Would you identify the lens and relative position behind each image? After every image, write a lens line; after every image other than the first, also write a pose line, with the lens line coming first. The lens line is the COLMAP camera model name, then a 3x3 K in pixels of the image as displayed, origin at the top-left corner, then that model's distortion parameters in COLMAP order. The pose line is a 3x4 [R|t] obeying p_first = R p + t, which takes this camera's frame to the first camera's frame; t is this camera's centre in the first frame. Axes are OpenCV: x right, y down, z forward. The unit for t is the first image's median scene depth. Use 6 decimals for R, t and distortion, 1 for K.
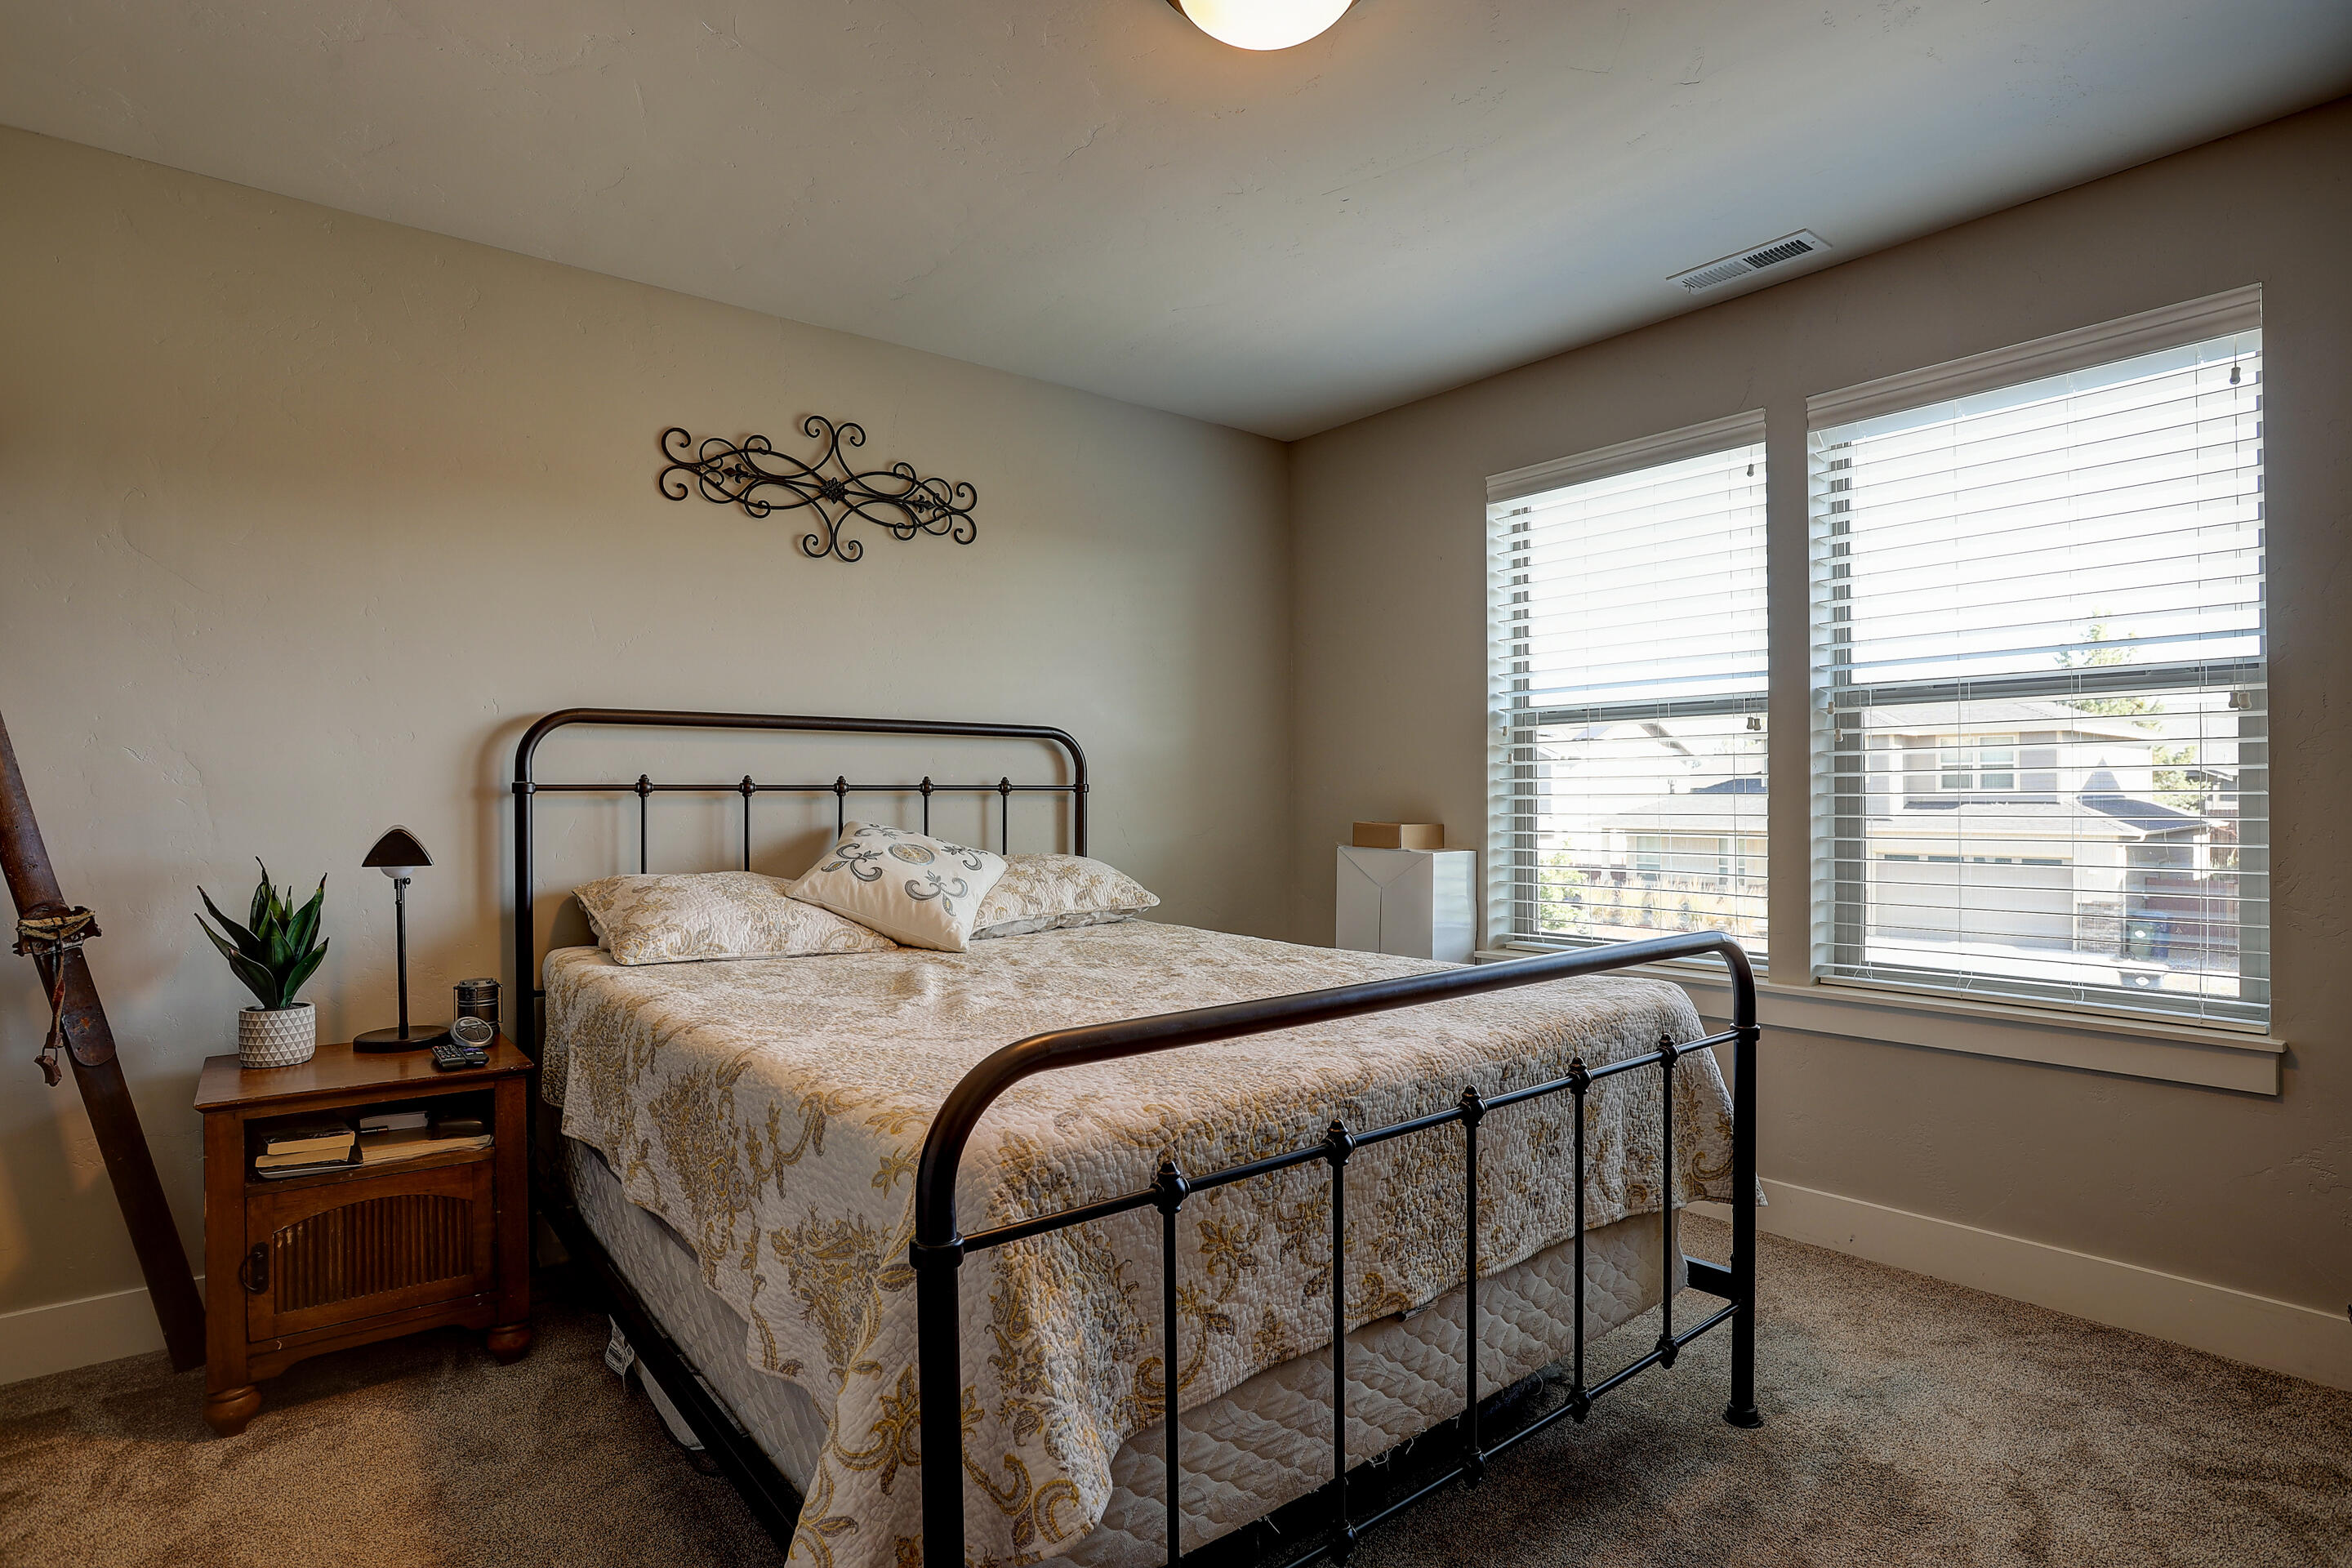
lens RADIAL K [[1196.4, 0, 1200.8], [0, 1196.4, 801.4], [0, 0, 1]] dist [-0.093865, 0.038854]
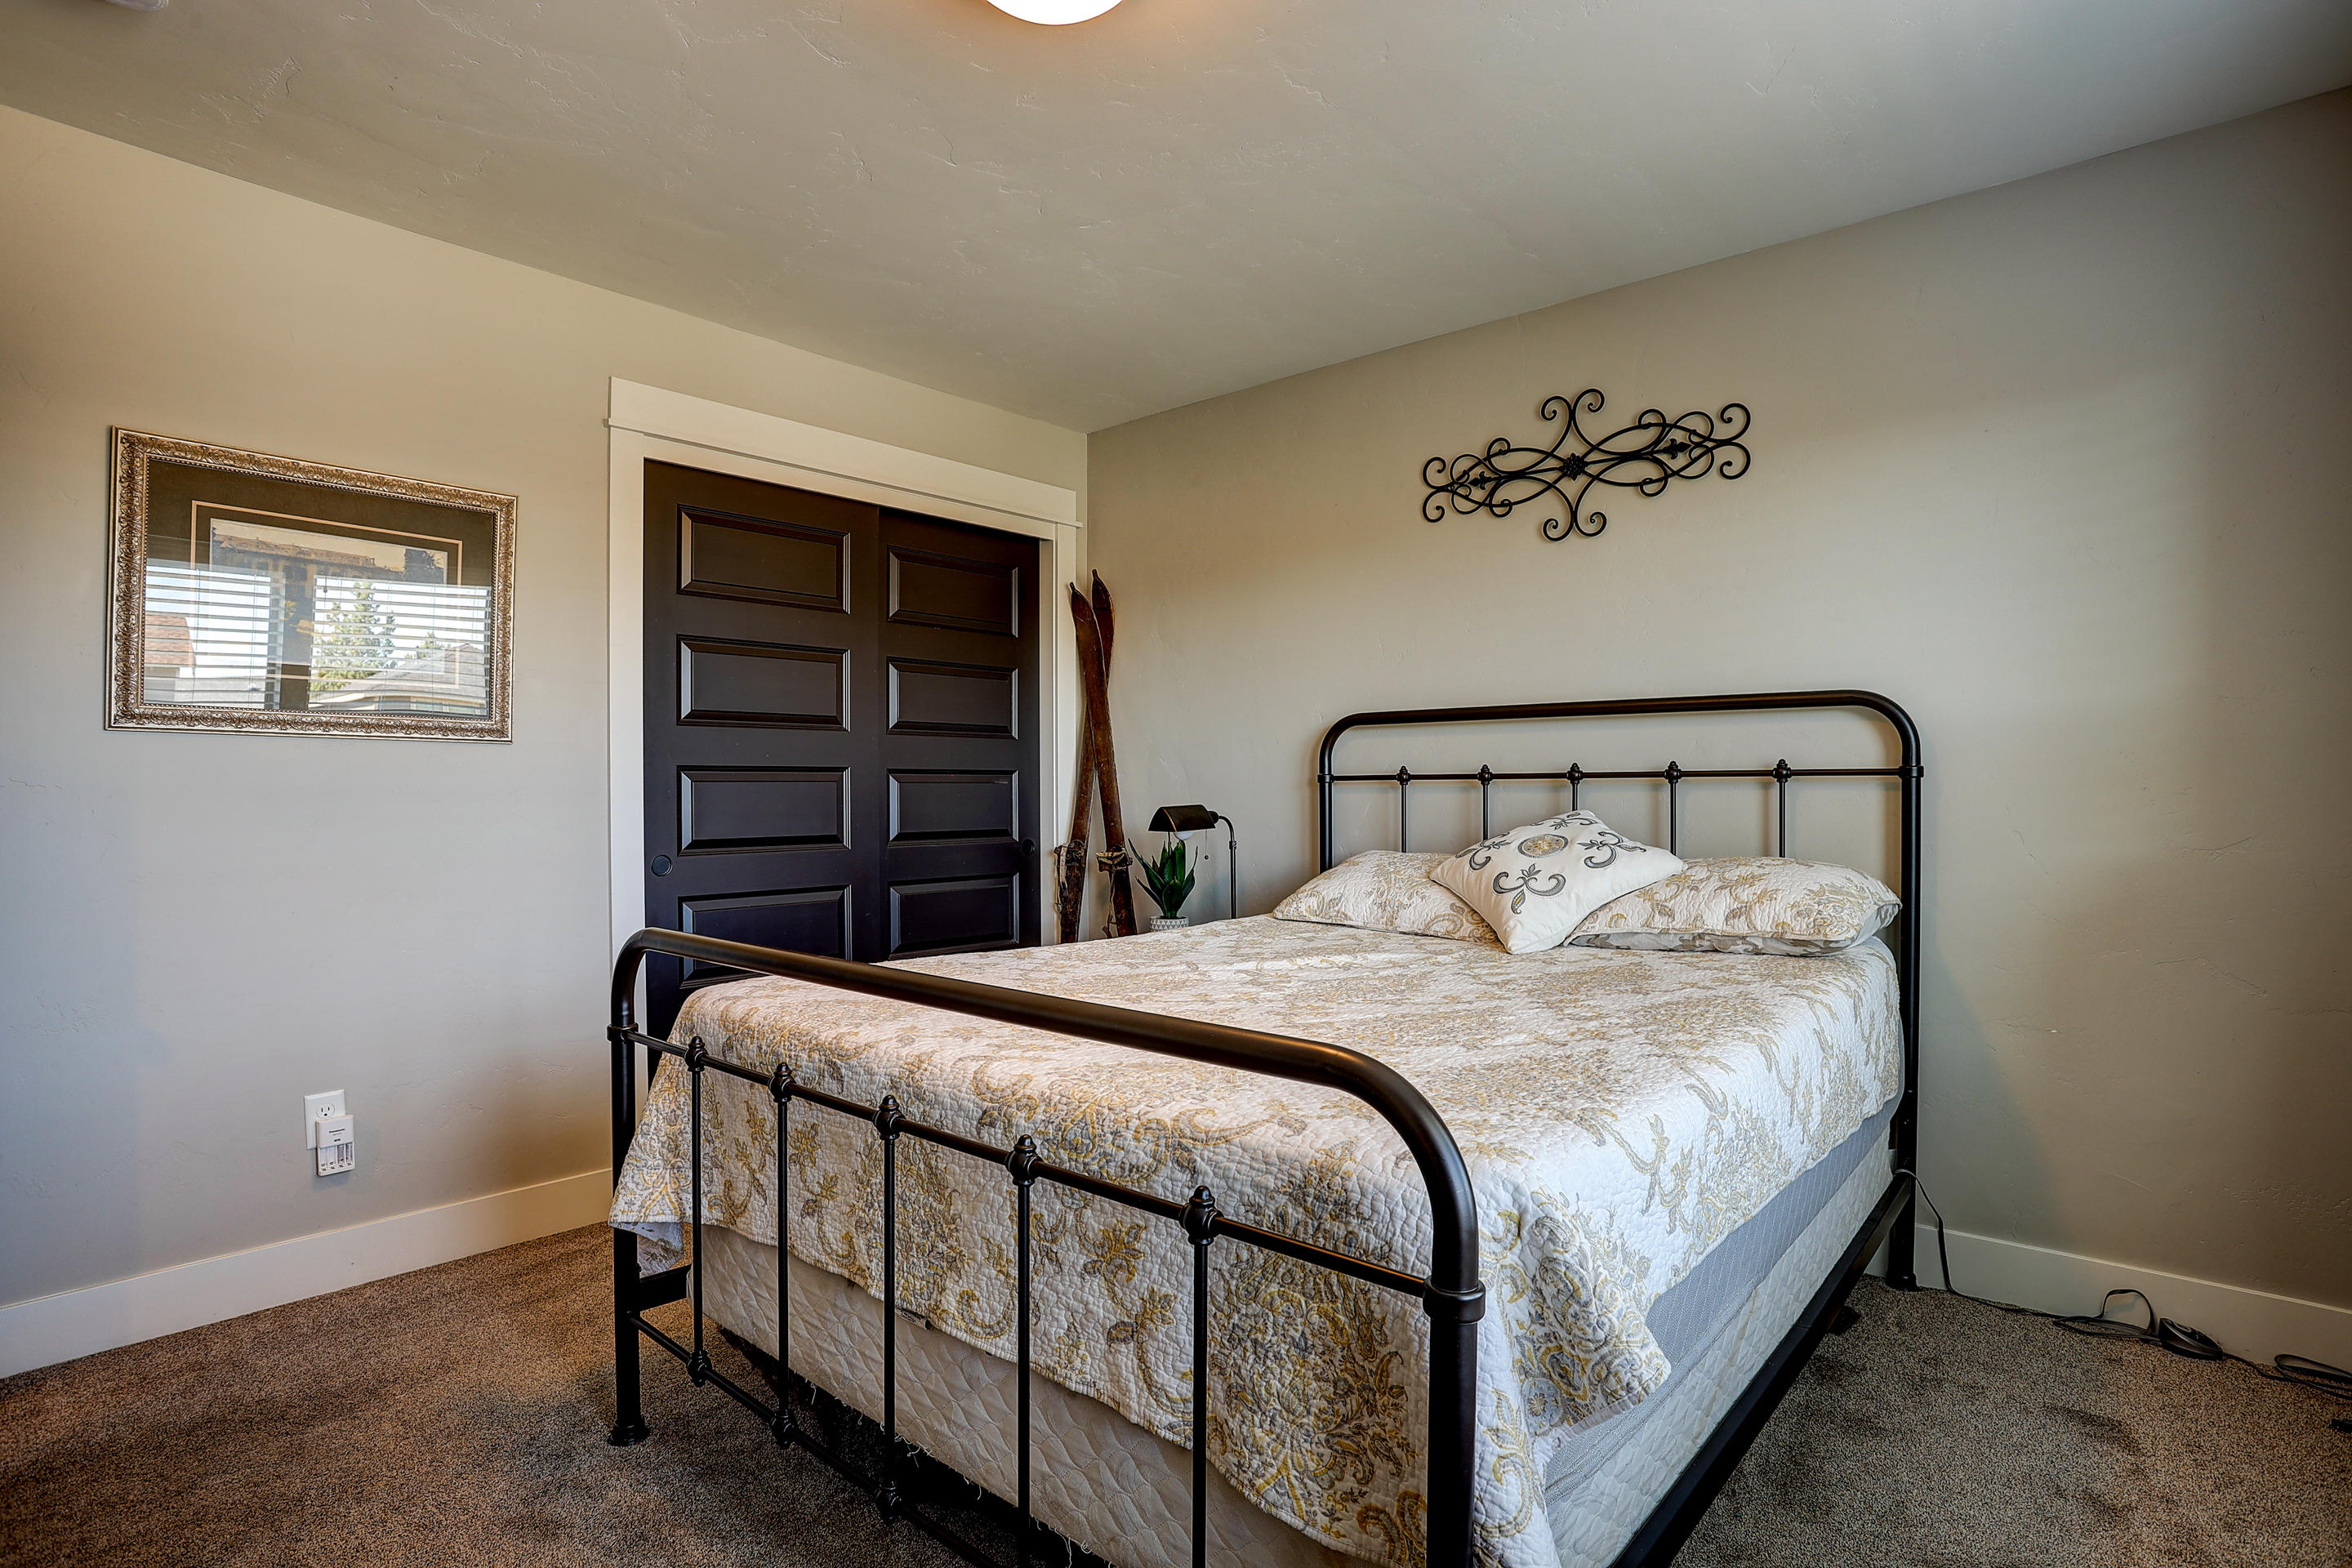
lens RADIAL K [[1196.4, 0, 1200.8], [0, 1196.4, 801.4], [0, 0, 1]] dist [-0.093865, 0.038854]
pose [[0.166805, 0.014210, -0.985887, 0.600805], [0.002816, 0.999885, 0.014888, -0.005333], [0.985986, -0.005259, 0.166746, 0.545854]]
